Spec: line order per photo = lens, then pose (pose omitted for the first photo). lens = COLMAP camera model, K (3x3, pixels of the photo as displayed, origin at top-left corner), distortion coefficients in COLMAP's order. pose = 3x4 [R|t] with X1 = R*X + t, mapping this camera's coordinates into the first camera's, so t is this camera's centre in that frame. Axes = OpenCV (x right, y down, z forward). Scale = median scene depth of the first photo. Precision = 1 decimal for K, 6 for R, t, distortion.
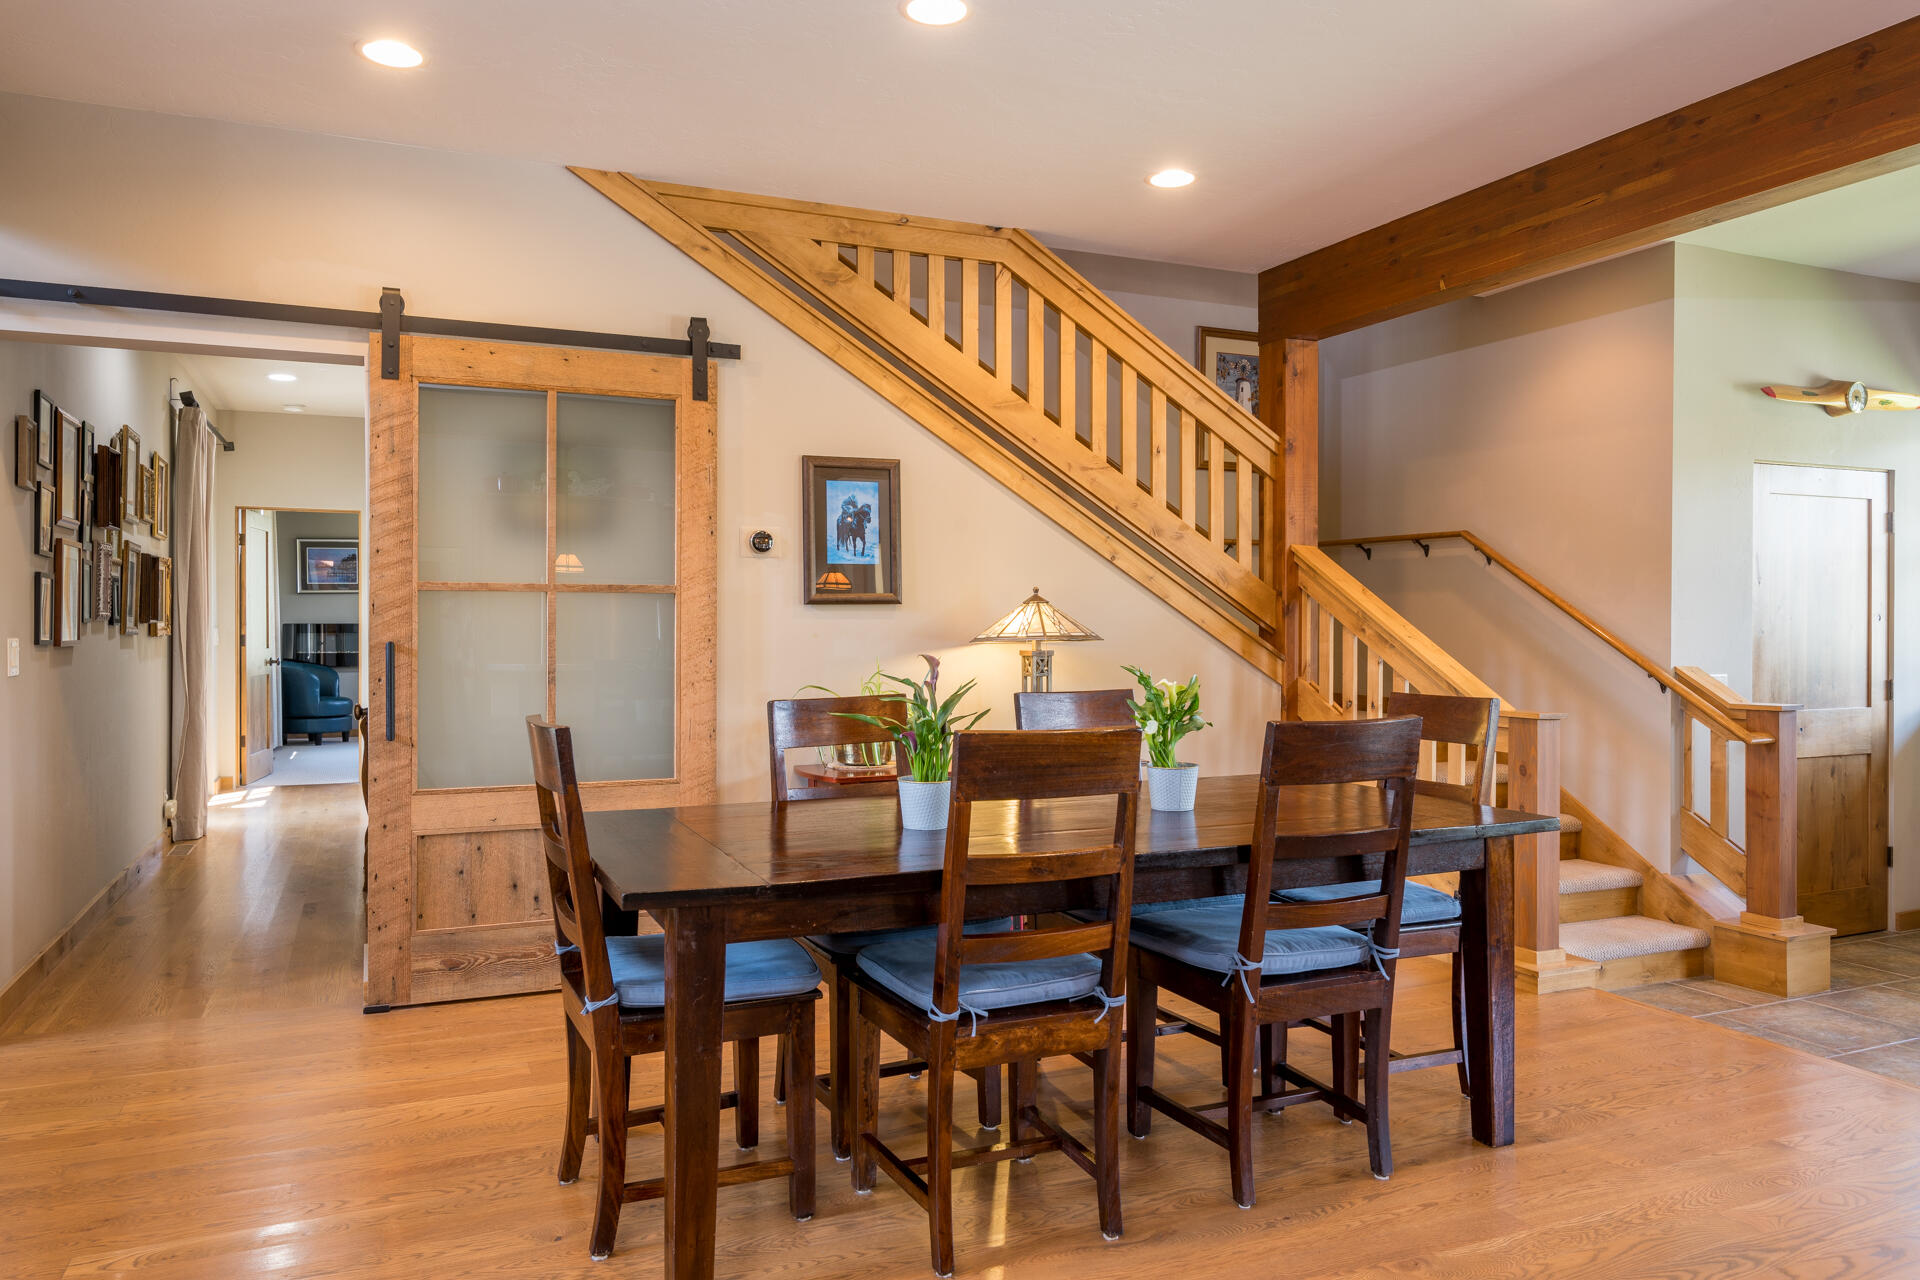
lens RADIAL K [[1317.4, 0, 960.0], [0, 1317.4, 640.0], [0, 0, 1]] dist [-0.005885, -0.001404]
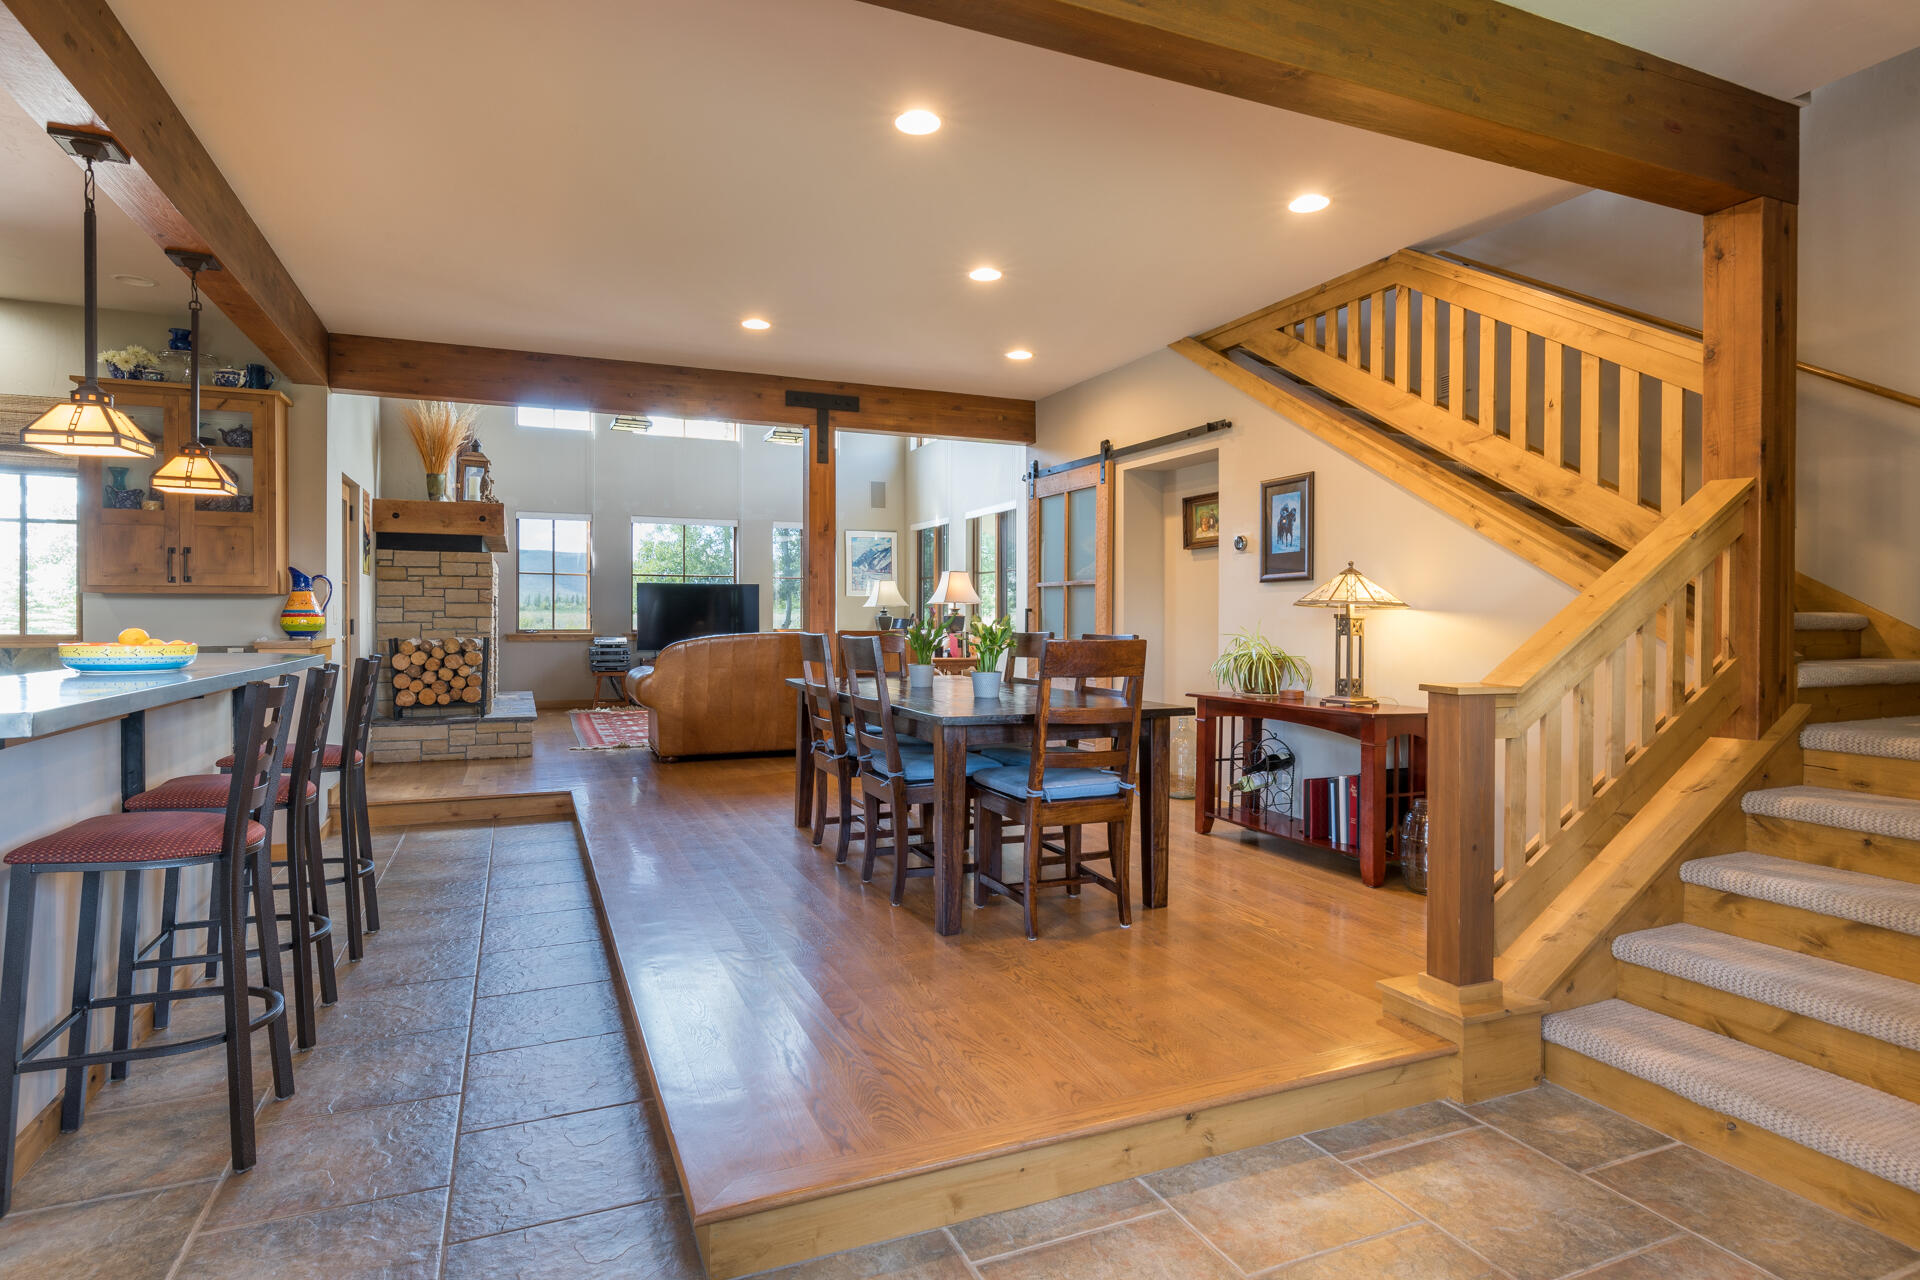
lens RADIAL K [[996.4, 0, 960.0], [0, 996.4, 640.0], [0, 0, 1]] dist [-0.002086, -0.000108]
pose [[-0.000735, 0.029006, -0.999579, 0.989446], [0.003234, 0.999574, 0.029004, 0.004579], [0.999995, -0.003211, -0.000829, 0.647714]]
